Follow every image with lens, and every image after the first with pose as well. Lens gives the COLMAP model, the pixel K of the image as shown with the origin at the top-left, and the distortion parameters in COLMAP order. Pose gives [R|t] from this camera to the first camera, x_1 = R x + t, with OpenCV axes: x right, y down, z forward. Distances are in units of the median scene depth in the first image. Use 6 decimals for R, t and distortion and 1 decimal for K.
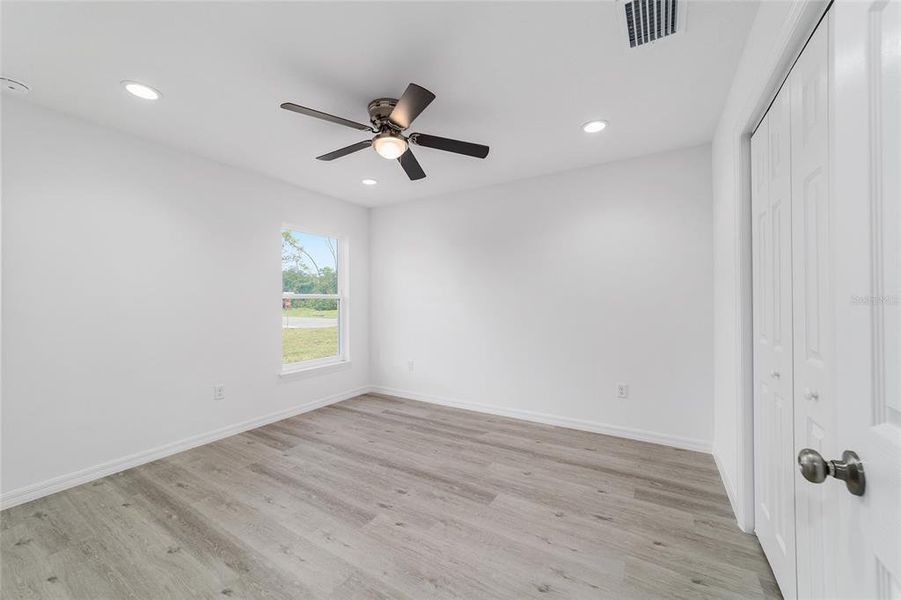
lens RADIAL K [[344.6, 0, 449.8], [0, 344.6, 299.5], [0, 0, 1]] dist [-0.018314, 0.008148]
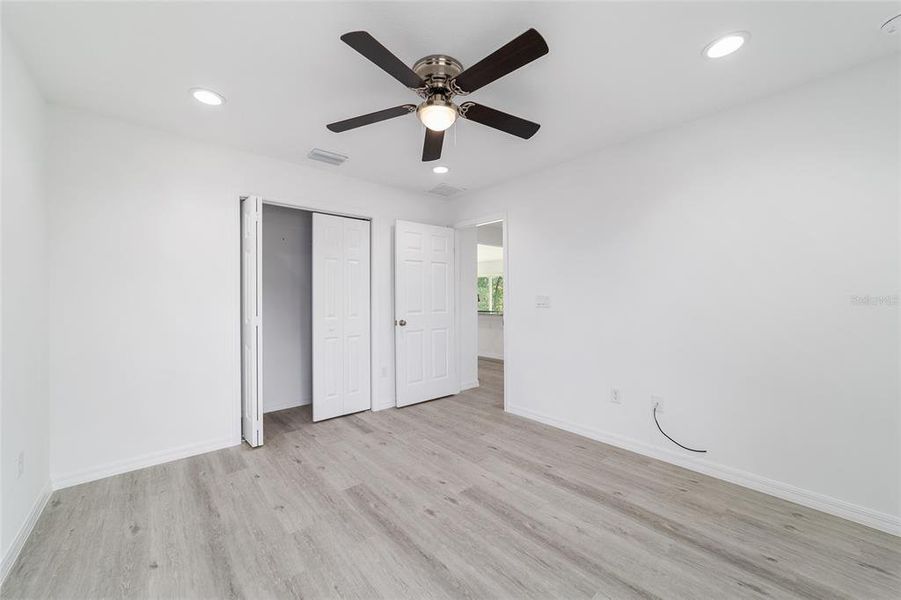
lens RADIAL K [[344.6, 0, 449.8], [0, 344.6, 299.5], [0, 0, 1]] dist [-0.018314, 0.008148]
pose [[-0.953418, 0.007123, 0.301567, -0.471585], [0.008144, 0.999965, 0.002129, 0.005971], [-0.301541, 0.004485, -0.953443, 1.869303]]
